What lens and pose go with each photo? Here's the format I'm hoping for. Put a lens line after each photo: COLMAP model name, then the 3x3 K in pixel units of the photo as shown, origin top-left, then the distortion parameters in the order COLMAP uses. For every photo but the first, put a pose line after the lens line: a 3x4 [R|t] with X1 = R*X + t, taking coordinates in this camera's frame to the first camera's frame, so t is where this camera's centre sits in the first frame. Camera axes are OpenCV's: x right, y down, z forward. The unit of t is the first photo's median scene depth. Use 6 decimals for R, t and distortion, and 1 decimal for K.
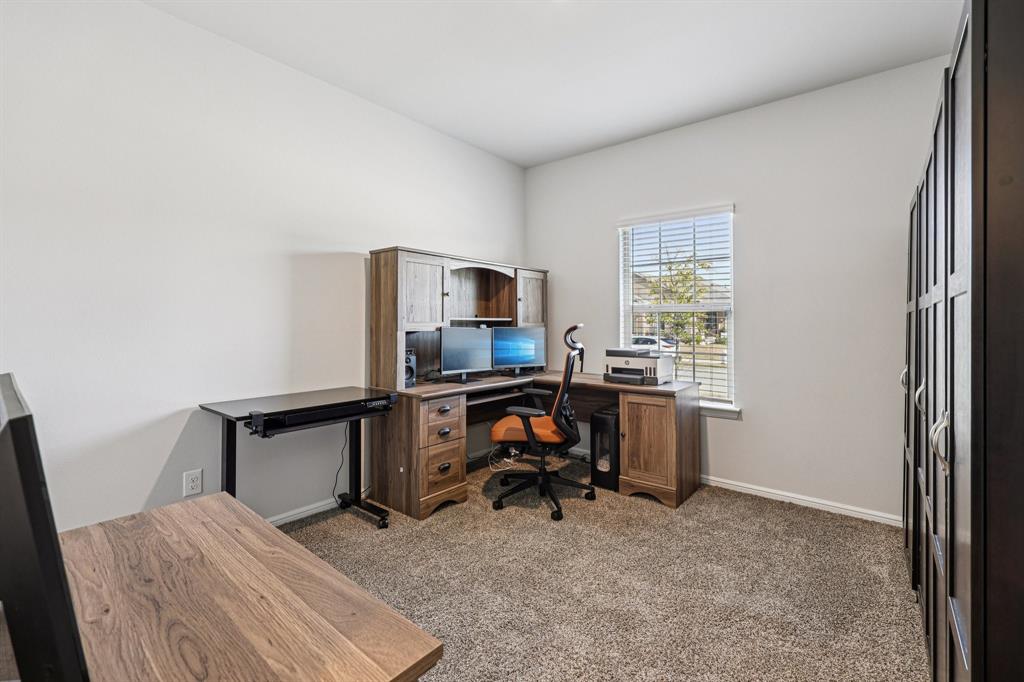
lens RADIAL K [[429.8, 0, 512.4], [0, 429.8, 331.5], [0, 0, 1]] dist [0.001709, -0.000371]
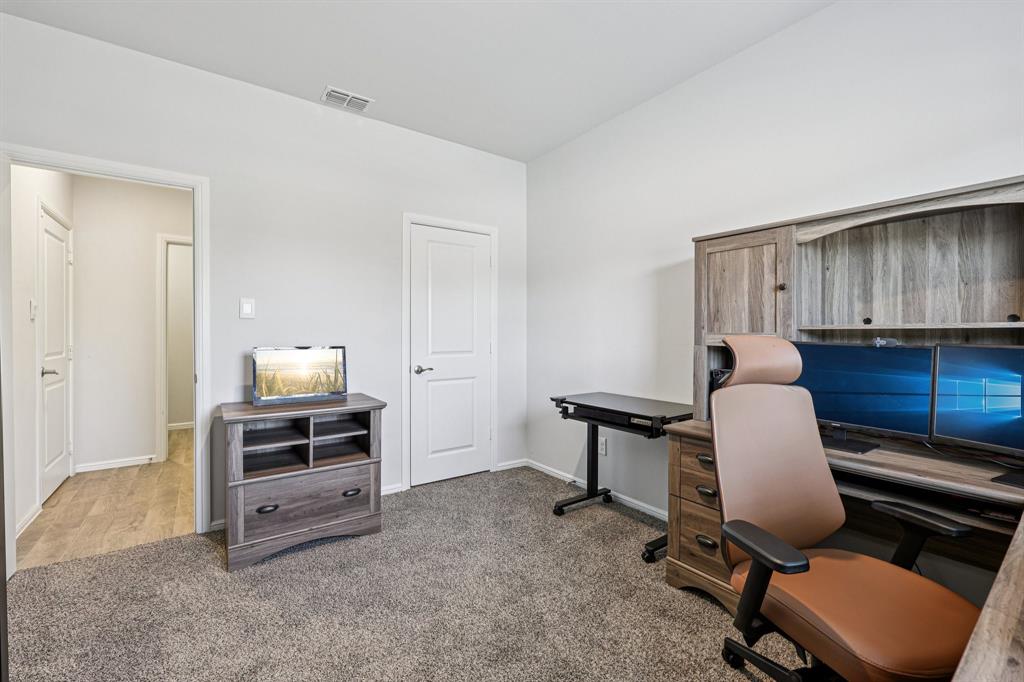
lens RADIAL K [[429.8, 0, 510.7], [0, 429.8, 332.4], [0, 0, 1]] dist [0.001709, -0.000371]
pose [[-0.226002, 0.014562, -0.974018, 0.591371], [-0.010248, 0.999797, 0.017325, -0.032341], [0.974073, 0.013897, -0.225807, 0.852928]]
